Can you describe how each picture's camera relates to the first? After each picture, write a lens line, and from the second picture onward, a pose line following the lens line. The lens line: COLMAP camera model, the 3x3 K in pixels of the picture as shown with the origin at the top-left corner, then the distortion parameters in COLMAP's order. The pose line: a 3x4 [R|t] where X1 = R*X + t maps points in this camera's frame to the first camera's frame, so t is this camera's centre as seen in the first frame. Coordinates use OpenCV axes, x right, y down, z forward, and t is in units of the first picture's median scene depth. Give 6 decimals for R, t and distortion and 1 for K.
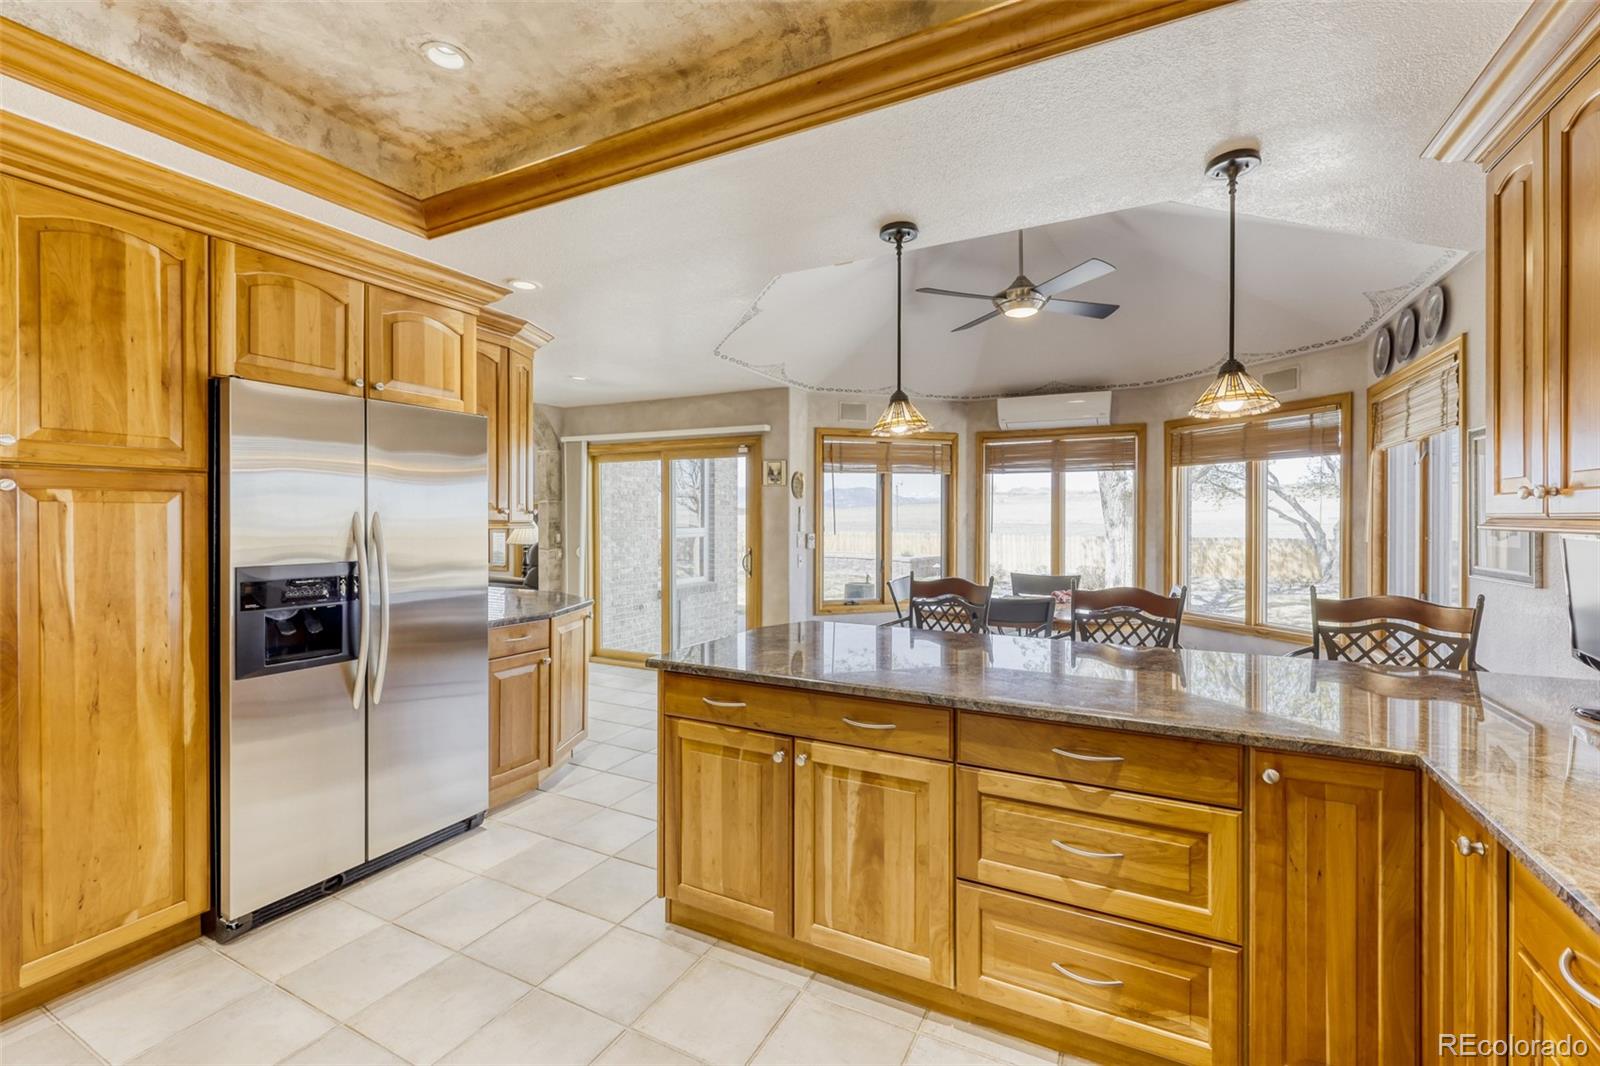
lens RADIAL K [[660.0, 0, 786.7], [0, 660.0, 523.7], [0, 0, 1]] dist [-0.002251, 0.000319]
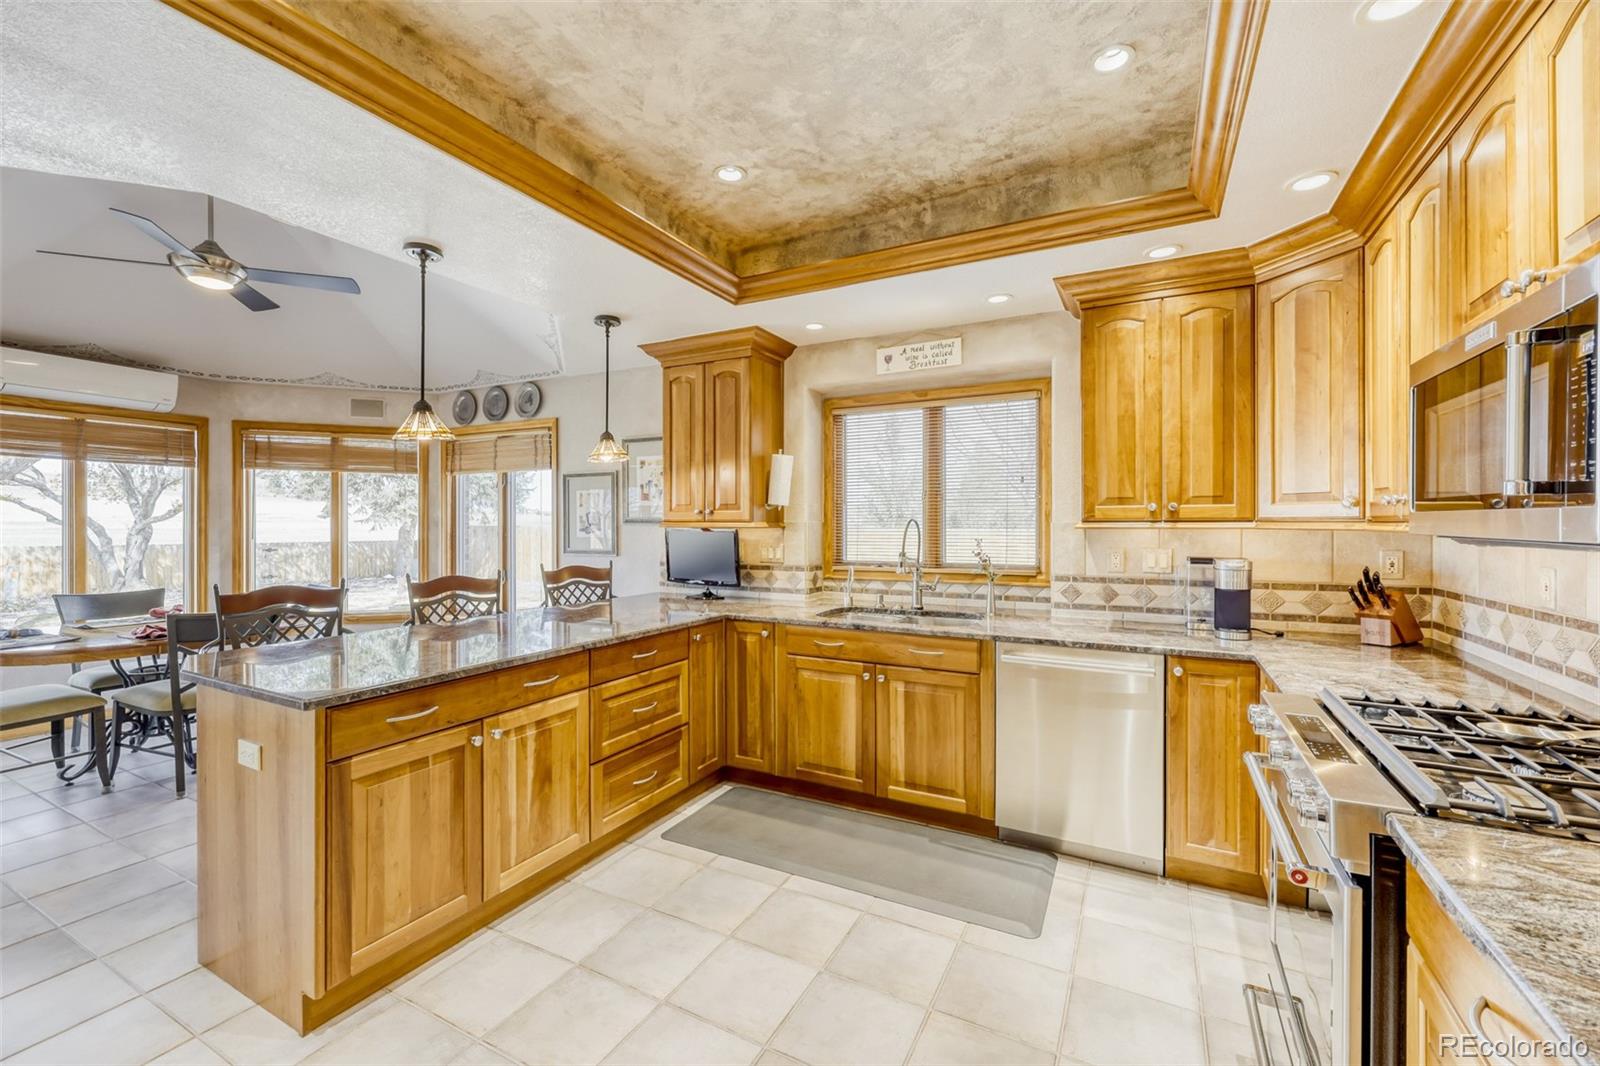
lens RADIAL K [[660.0, 0, 801.8], [0, 660.0, 528.4], [0, 0, 1]] dist [-0.002251, 0.000319]
pose [[0.003498, -0.004622, 0.999983, -0.533799], [0.003729, 0.999982, 0.004609, 0.001934], [-0.999987, 0.003712, 0.003516, 0.229171]]
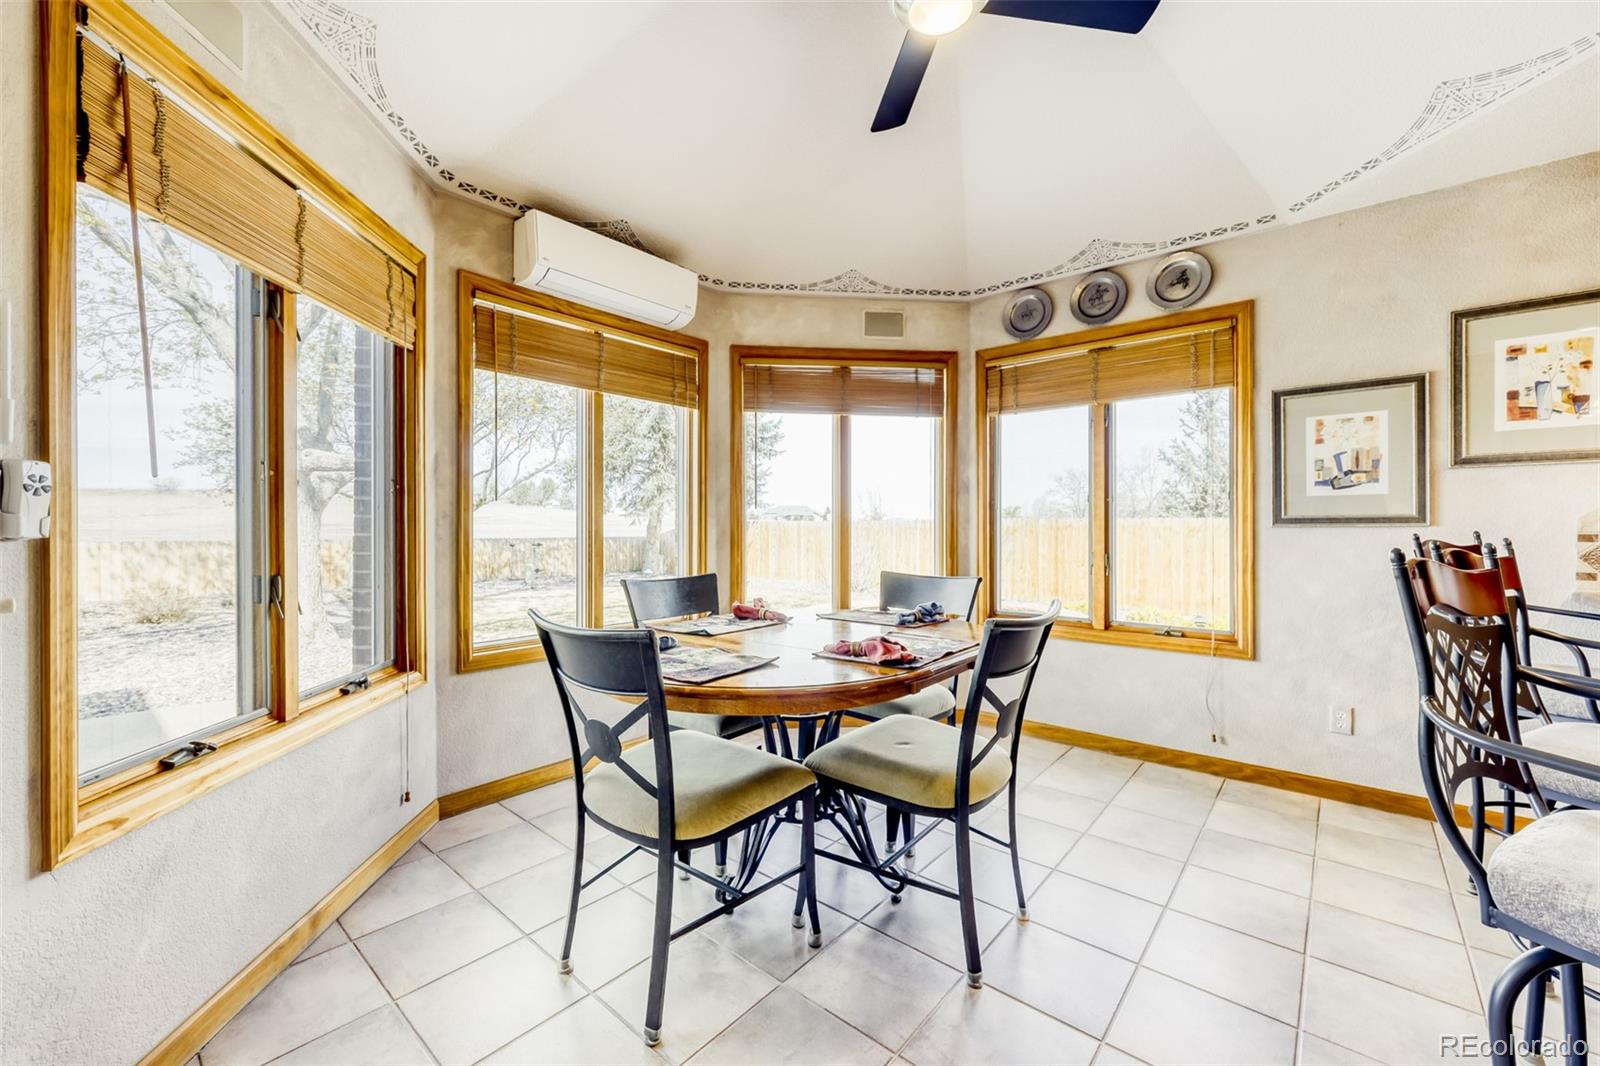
lens RADIAL K [[660.0, 0, 787.1], [0, 660.0, 517.5], [0, 0, 1]] dist [-0.002251, 0.000319]
pose [[0.268684, 0.013154, 0.963139, -0.129920], [0.001353, 0.999901, -0.014034, 0.056986], [-0.963227, 0.005074, 0.268639, 1.035552]]
